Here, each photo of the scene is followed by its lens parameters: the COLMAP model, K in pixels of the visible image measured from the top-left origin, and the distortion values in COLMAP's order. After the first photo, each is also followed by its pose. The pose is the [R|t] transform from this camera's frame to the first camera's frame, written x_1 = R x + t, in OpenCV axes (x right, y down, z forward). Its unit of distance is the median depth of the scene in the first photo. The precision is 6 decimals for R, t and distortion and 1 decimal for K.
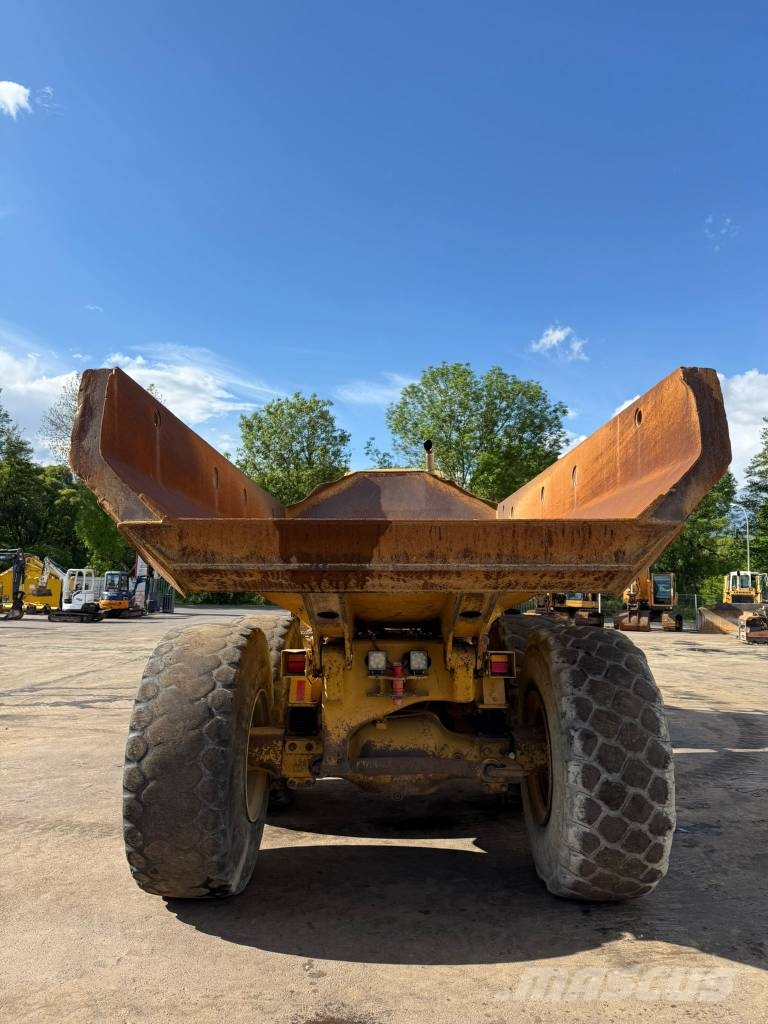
lens RADIAL K [[713.8, 0, 384.4], [0, 713.8, 520.3], [0, 0, 1]] dist [0.068095, -0.082386]
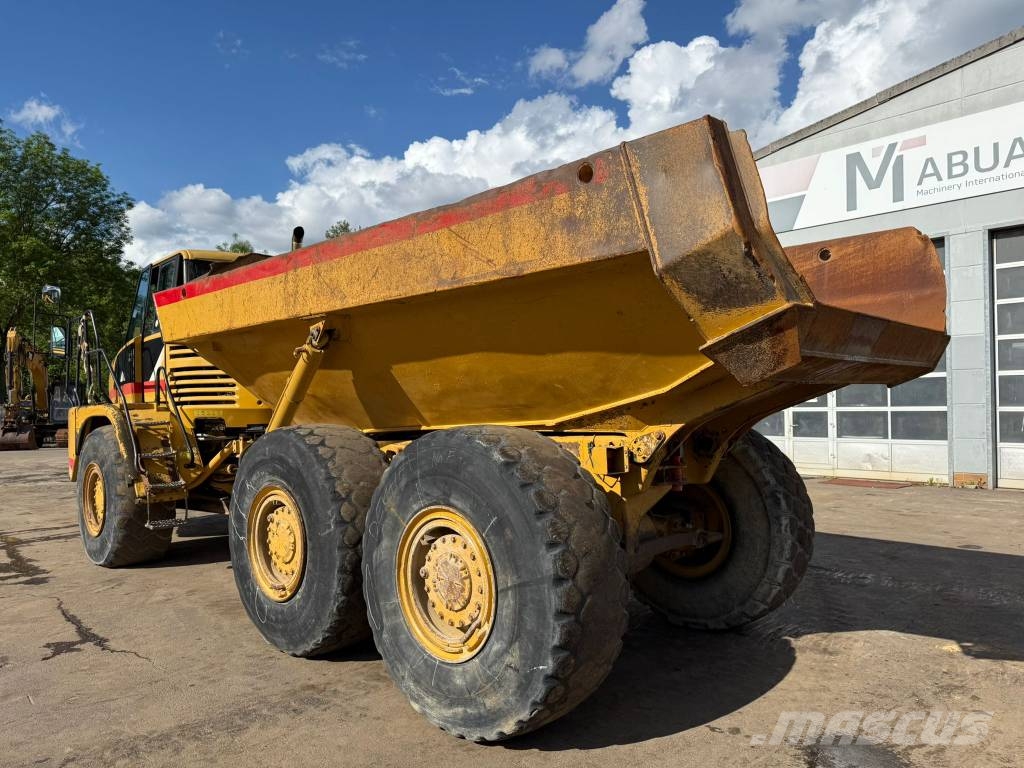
lens RADIAL K [[713.8, 0, 502.1], [0, 713.8, 389.0], [0, 0, 1]] dist [0.068095, -0.082386]
pose [[0.691347, 0.003771, 0.722513, -1.012630], [-0.056678, 0.997188, 0.049029, 0.073083], [-0.720297, -0.074847, 0.689616, 0.488525]]
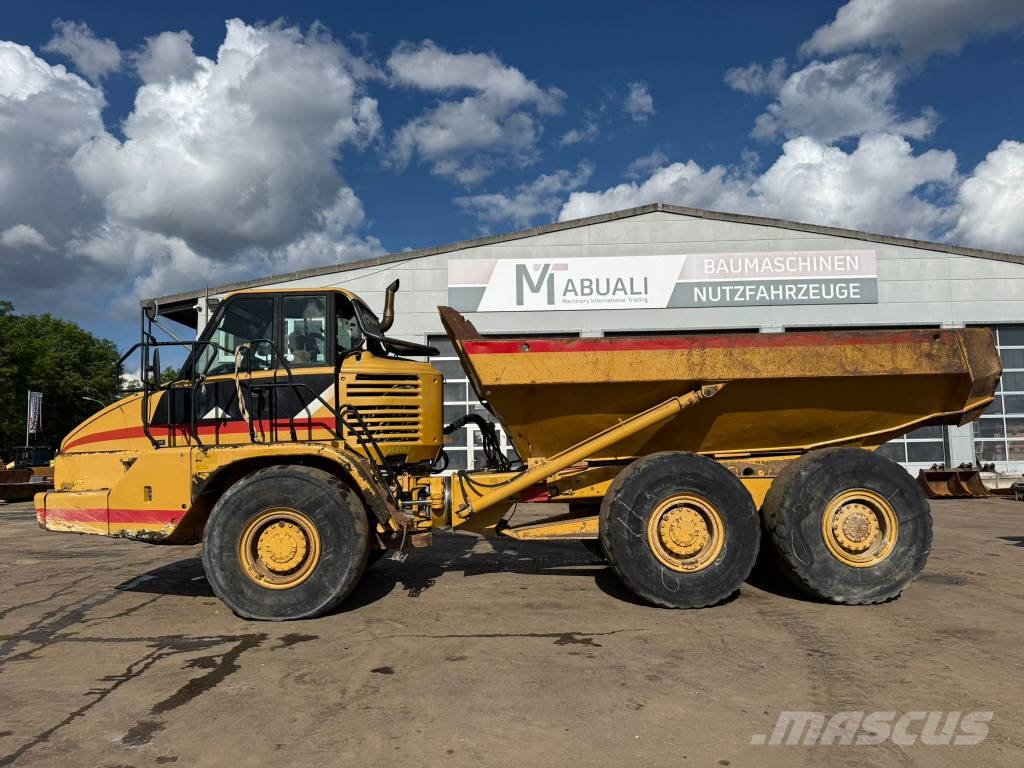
lens RADIAL K [[713.8, 0, 503.1], [0, 713.8, 398.4], [0, 0, 1]] dist [0.068095, -0.082386]
pose [[-0.050207, 0.055645, 0.997188, -2.226678], [-0.075077, 0.995411, -0.059326, 0.232608], [-0.995913, -0.077844, -0.045799, 2.239493]]
